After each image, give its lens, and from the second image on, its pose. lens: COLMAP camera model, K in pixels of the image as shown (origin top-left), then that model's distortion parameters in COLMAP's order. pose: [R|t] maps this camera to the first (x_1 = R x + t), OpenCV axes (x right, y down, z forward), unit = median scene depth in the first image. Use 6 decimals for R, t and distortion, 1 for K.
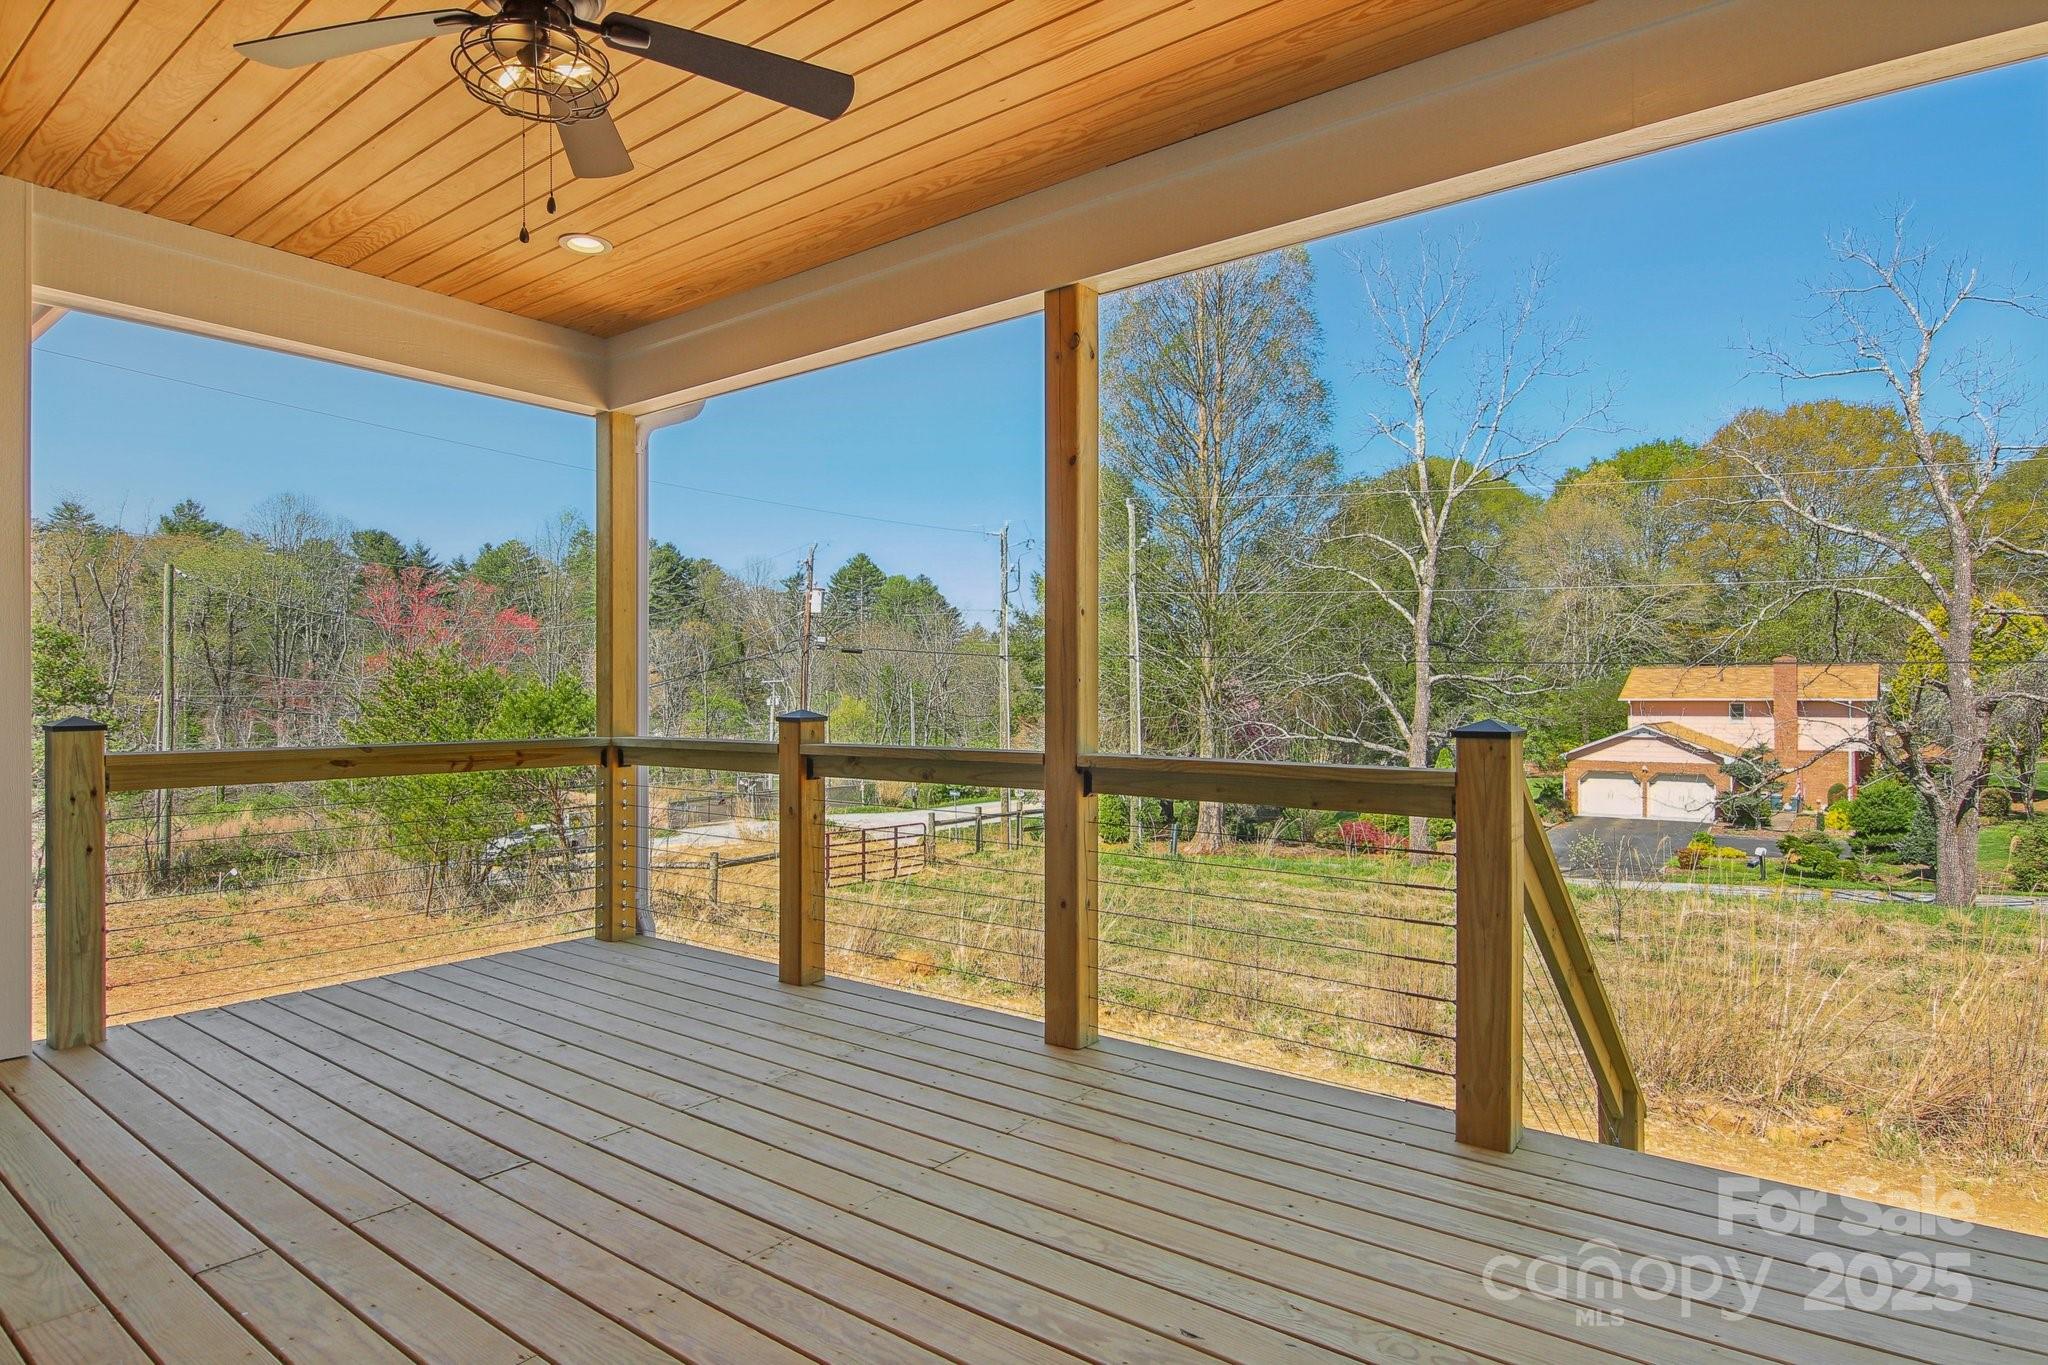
lens RADIAL K [[1137.5, 0, 1026.9], [0, 1137.5, 693.5], [0, 0, 1]] dist [-0.000390, -0.001346]
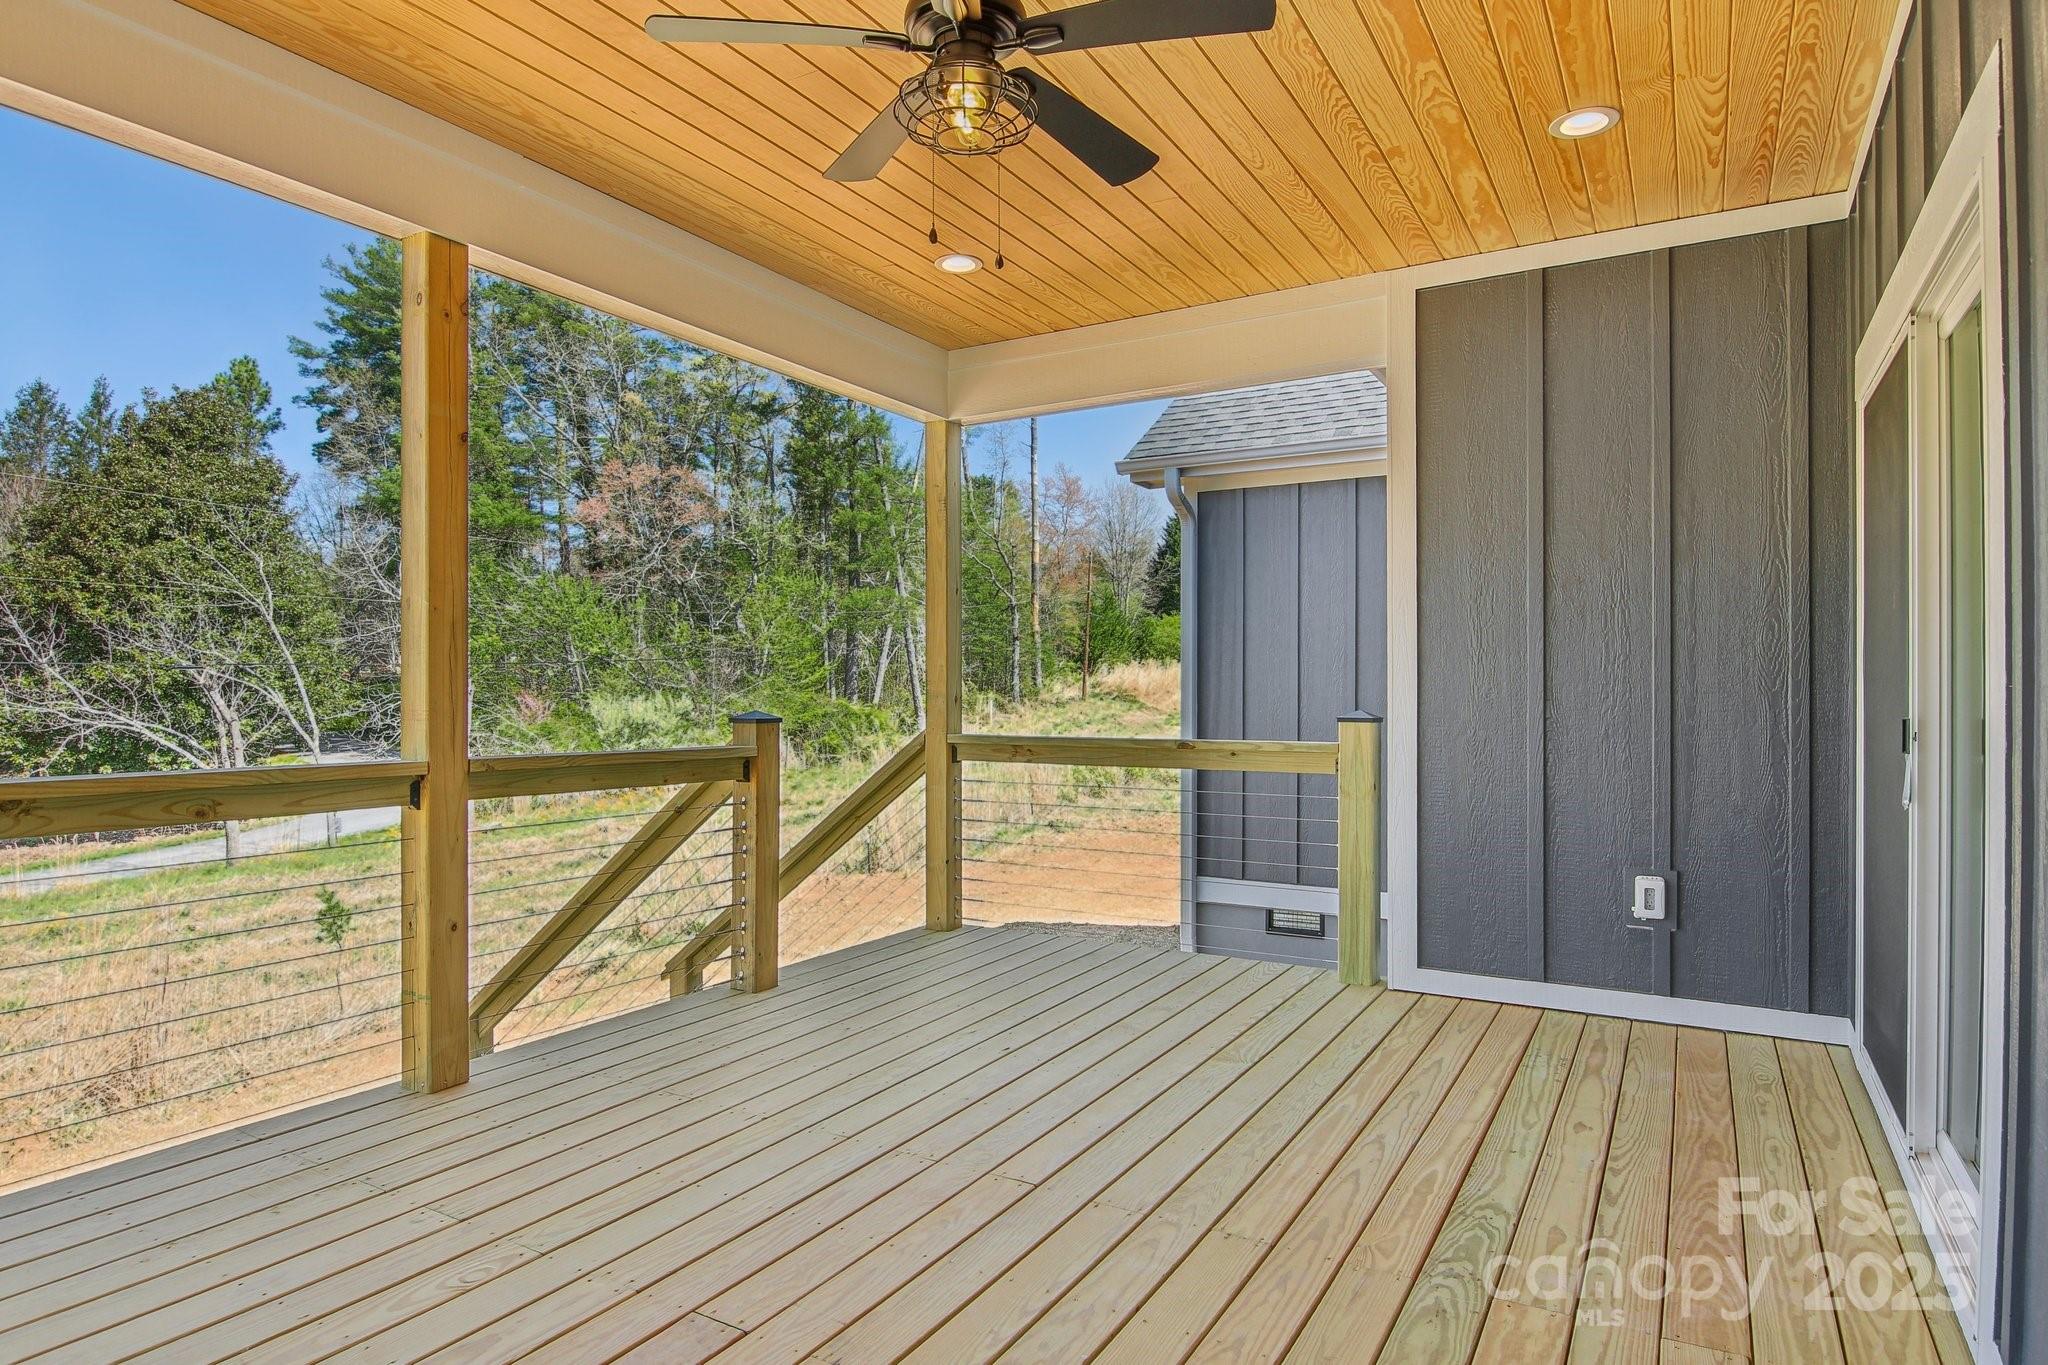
lens RADIAL K [[1140.6, 0, 1027.3], [0, 1140.6, 721.4], [0, 0, 1]] dist [0.009925, -0.024259]
pose [[-0.130388, -0.023527, 0.991184, -1.080696], [-0.006603, 0.999717, 0.022861, -0.003374], [-0.991441, -0.003564, -0.130506, 0.783572]]
